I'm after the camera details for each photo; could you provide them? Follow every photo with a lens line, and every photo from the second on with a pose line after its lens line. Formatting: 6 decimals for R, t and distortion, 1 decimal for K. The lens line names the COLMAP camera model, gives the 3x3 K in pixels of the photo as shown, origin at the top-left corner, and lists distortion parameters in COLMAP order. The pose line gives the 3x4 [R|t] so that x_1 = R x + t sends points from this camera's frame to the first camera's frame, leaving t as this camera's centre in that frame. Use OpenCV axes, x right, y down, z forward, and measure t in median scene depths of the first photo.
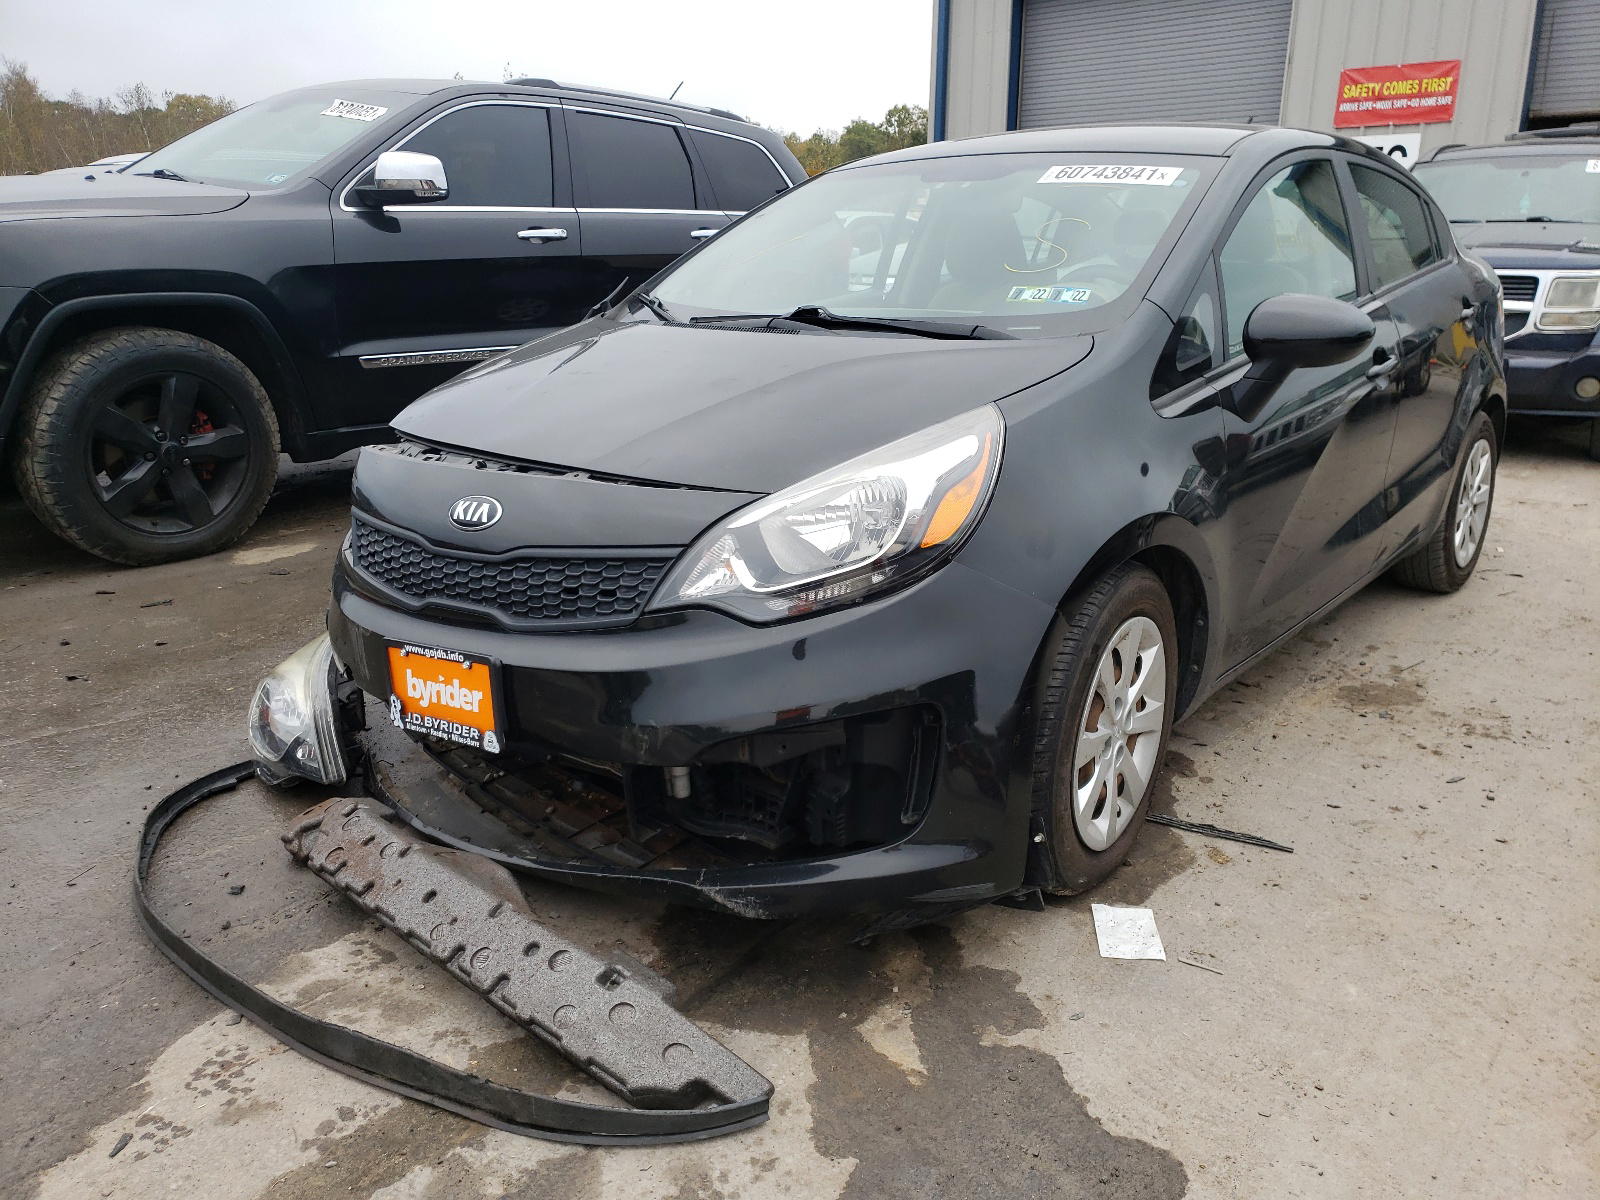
lens RADIAL K [[1236.2, 0, 800.3], [0, 1236.2, 599.1], [0, 0, 1]] dist [0.009779, 0.000870]
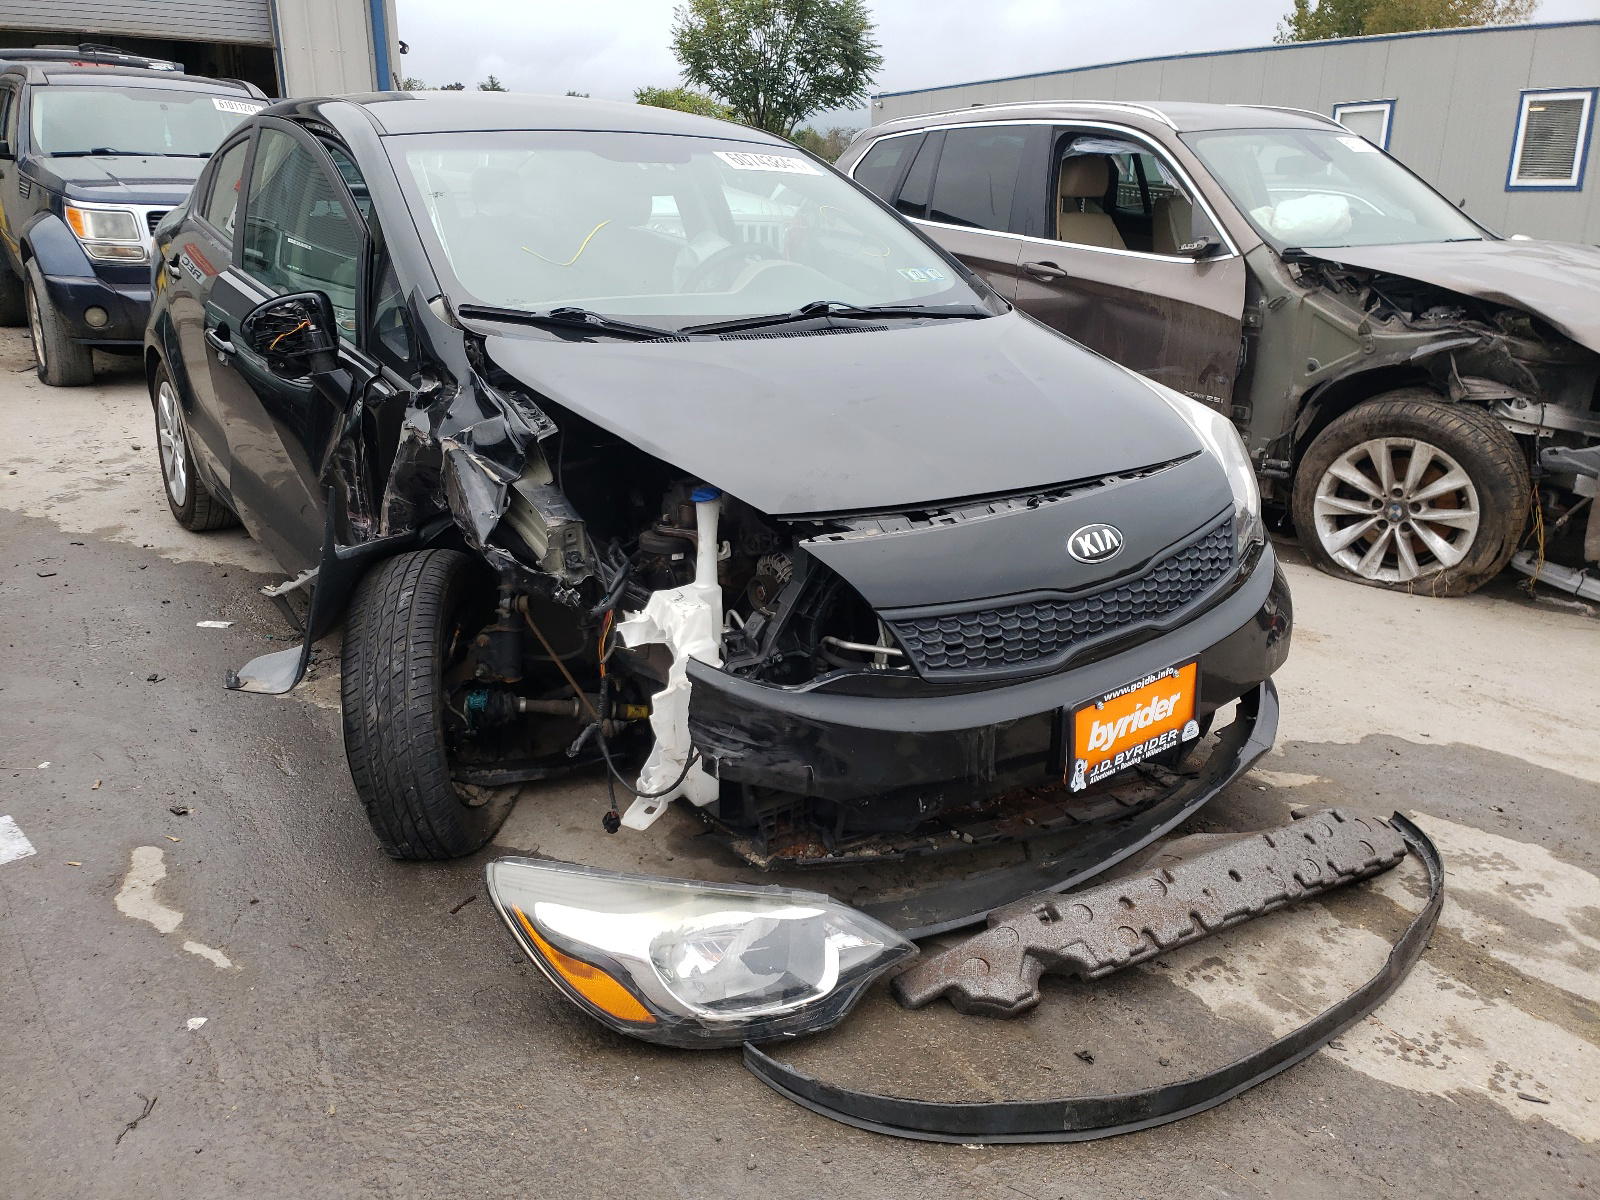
lens RADIAL K [[1236.2, 0, 802.6], [0, 1236.2, 598.3], [0, 0, 1]] dist [0.009779, 0.000870]
pose [[0.297768, -0.315960, 0.900835, -1.249728], [0.253902, 0.935864, 0.244319, -0.332553], [-0.920254, 0.155973, 0.358893, 0.876958]]
